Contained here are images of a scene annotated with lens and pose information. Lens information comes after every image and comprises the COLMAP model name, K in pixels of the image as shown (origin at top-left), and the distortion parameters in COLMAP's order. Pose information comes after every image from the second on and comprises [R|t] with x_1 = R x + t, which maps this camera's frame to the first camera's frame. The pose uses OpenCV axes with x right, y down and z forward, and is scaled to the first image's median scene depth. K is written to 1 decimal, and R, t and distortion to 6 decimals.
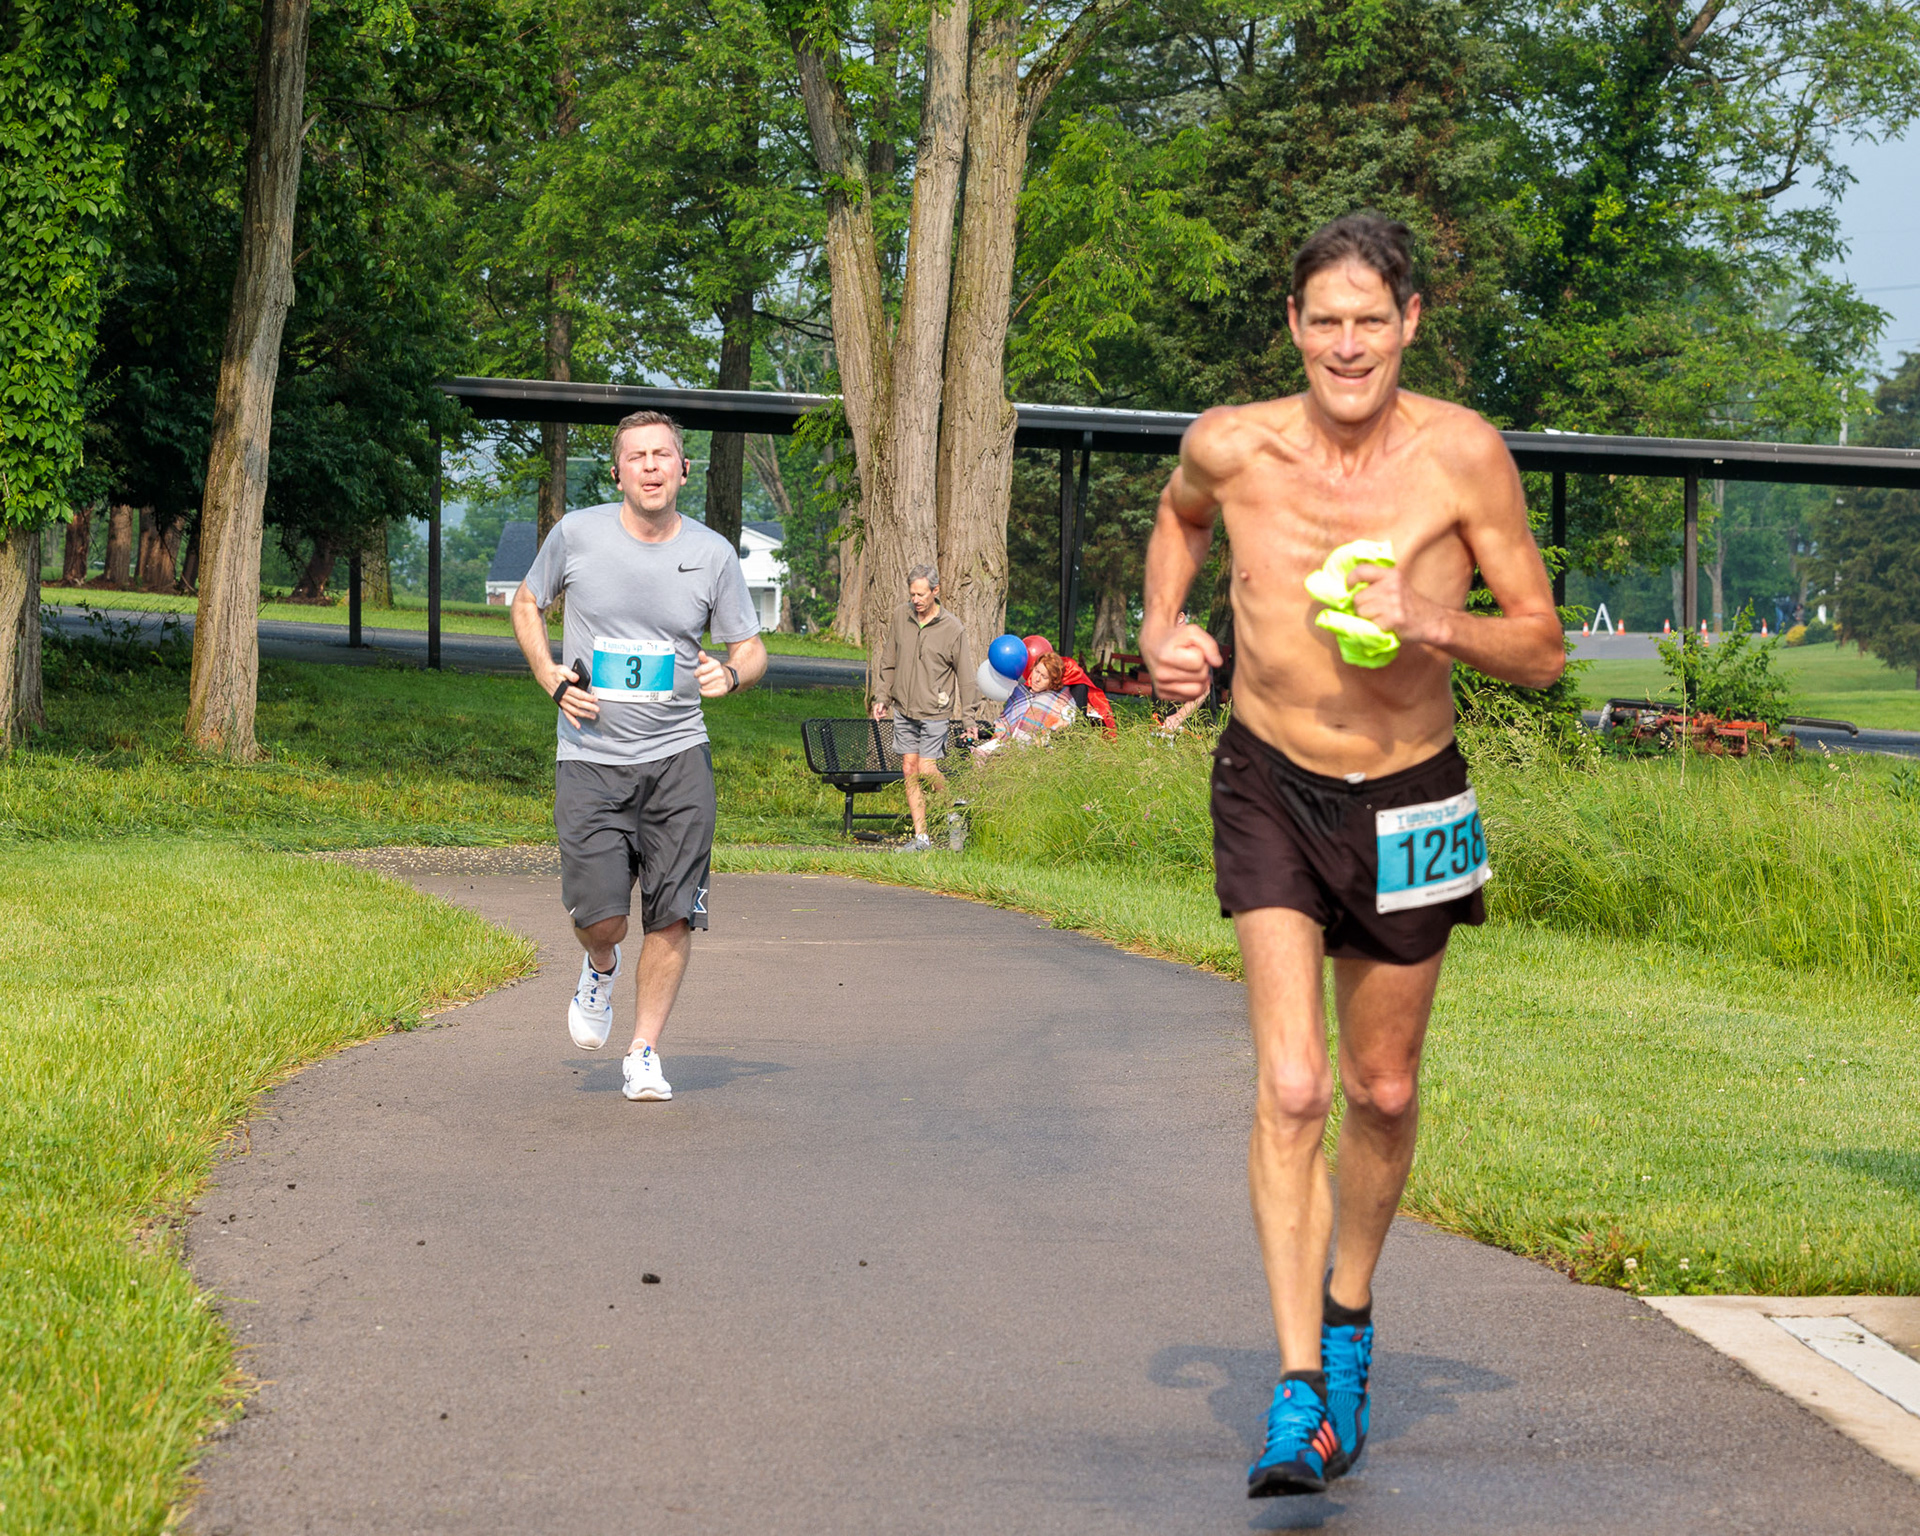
lens RADIAL K [[6046.0, 0, 957.5], [0, 6046.0, 765.1], [0, 0, 1]] dist [0.111105, 0.000000]
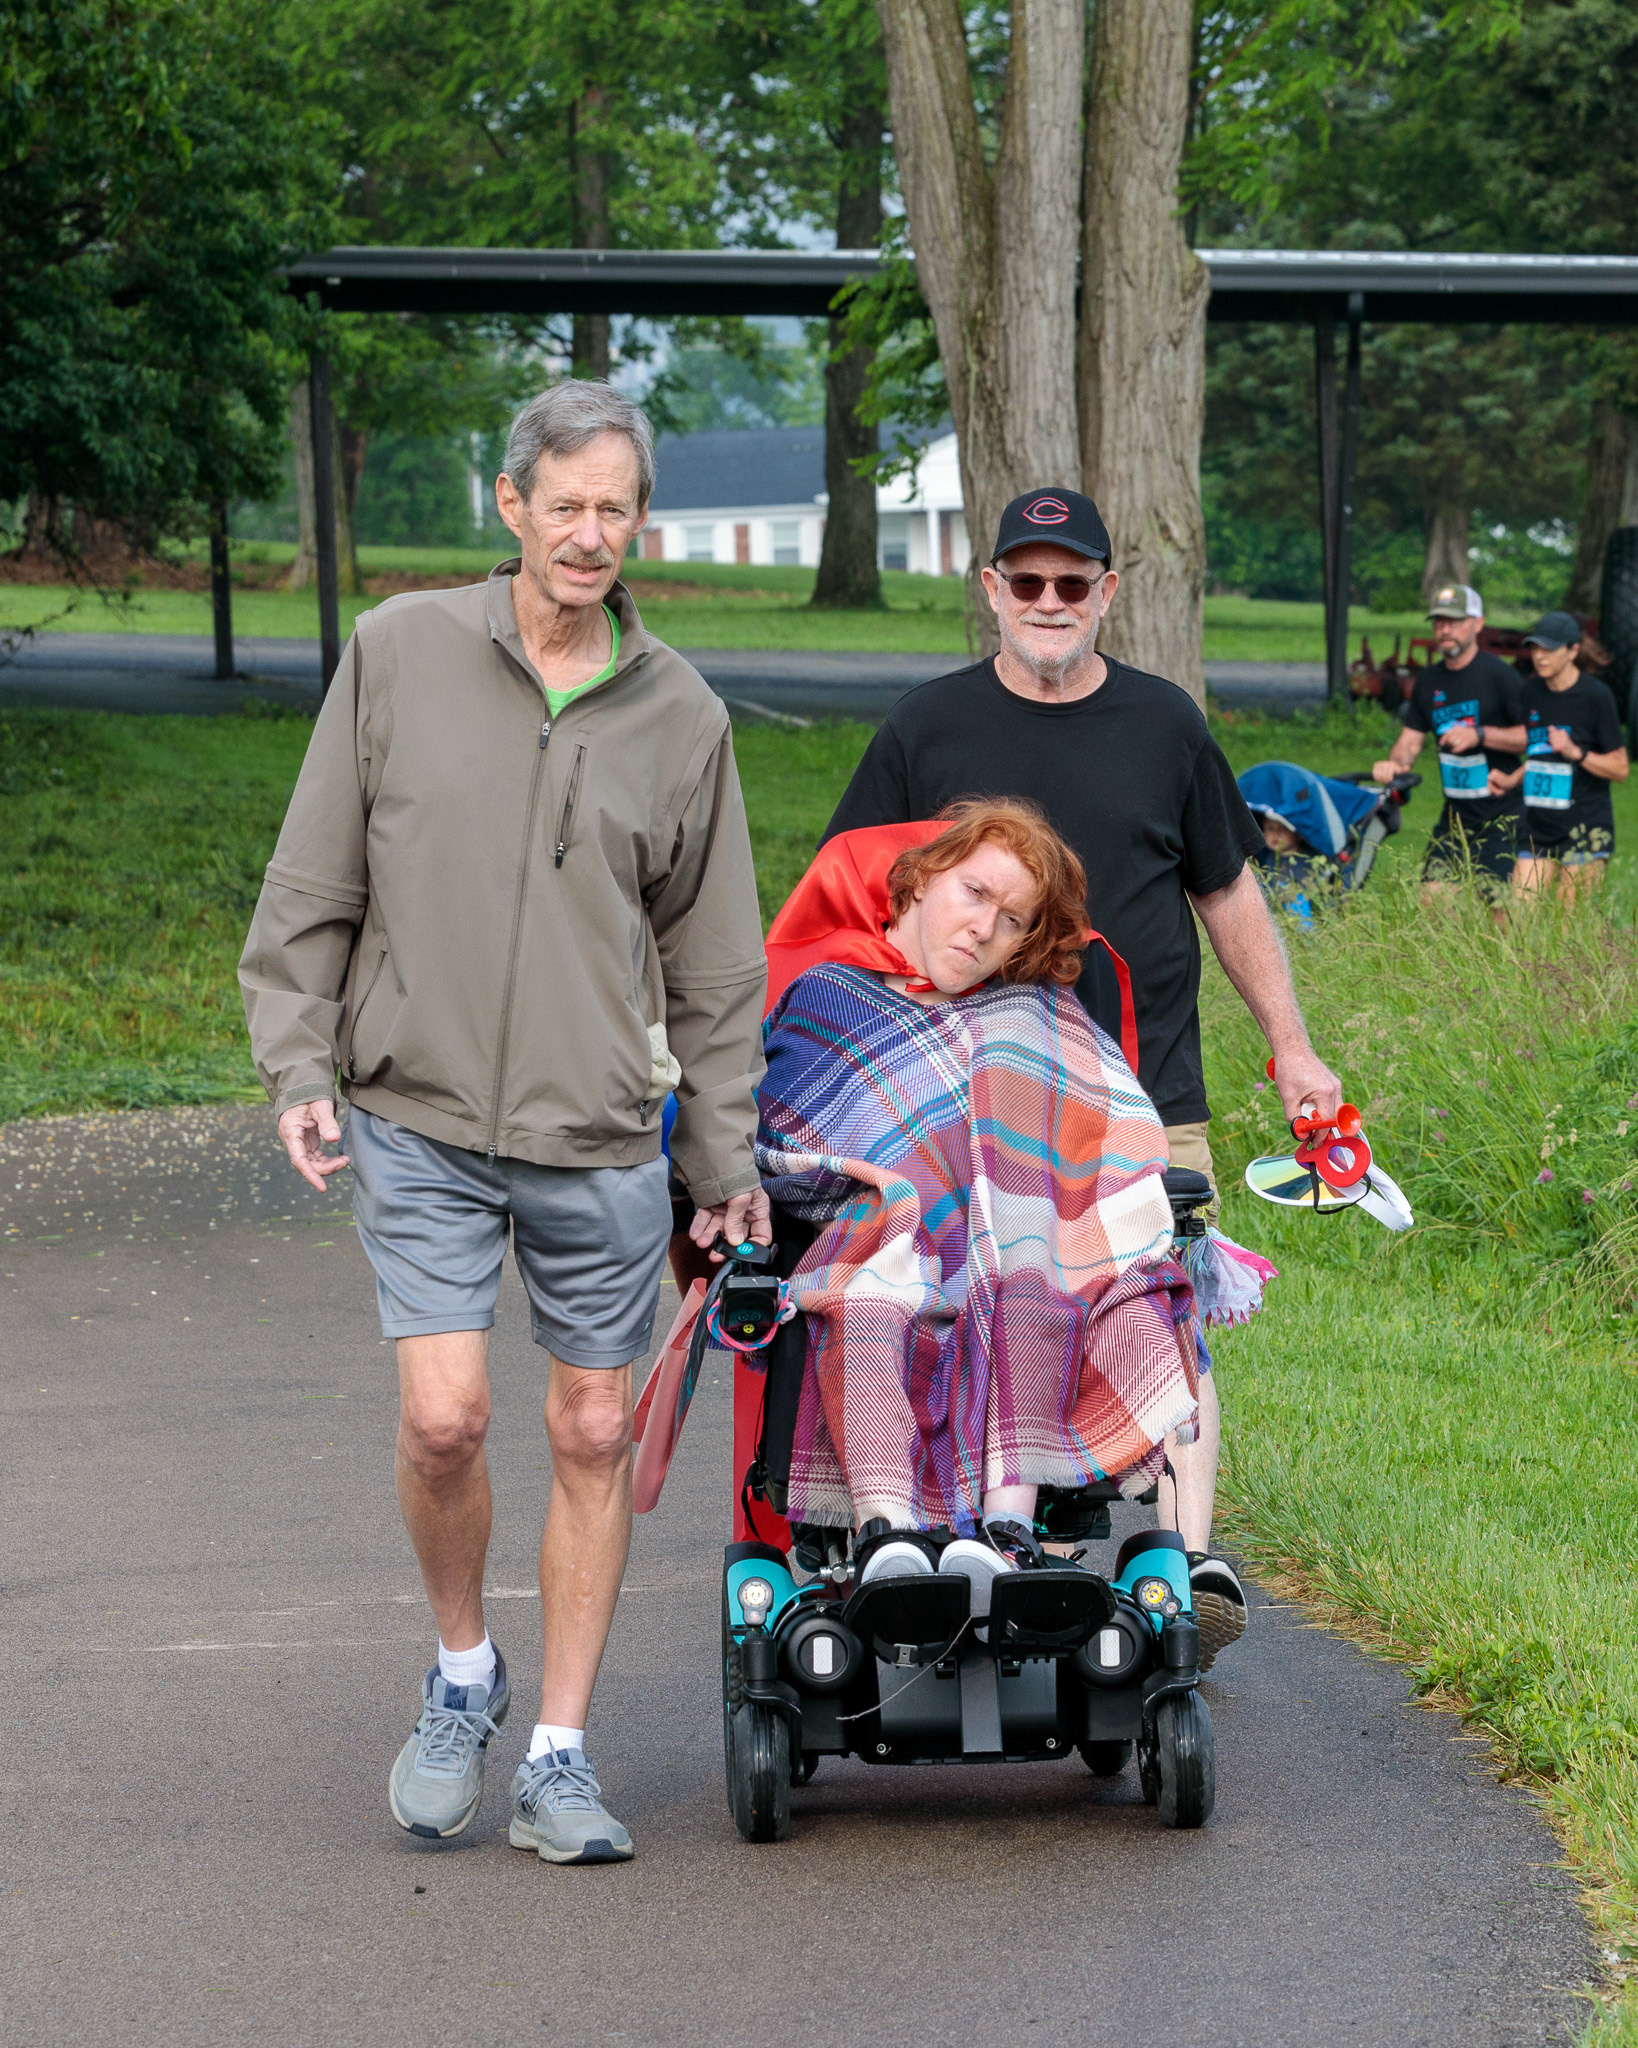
lens RADIAL K [[8308.4, 0, 819.7], [0, 8308.4, 1024.9], [0, 0, 1]] dist [-0.301584, 0.000000]
pose [[0.997841, -0.037577, -0.053856, 0.012805], [0.039311, 0.998730, 0.031508, -0.011754], [0.052603, -0.033557, 0.998052, 0.189724]]
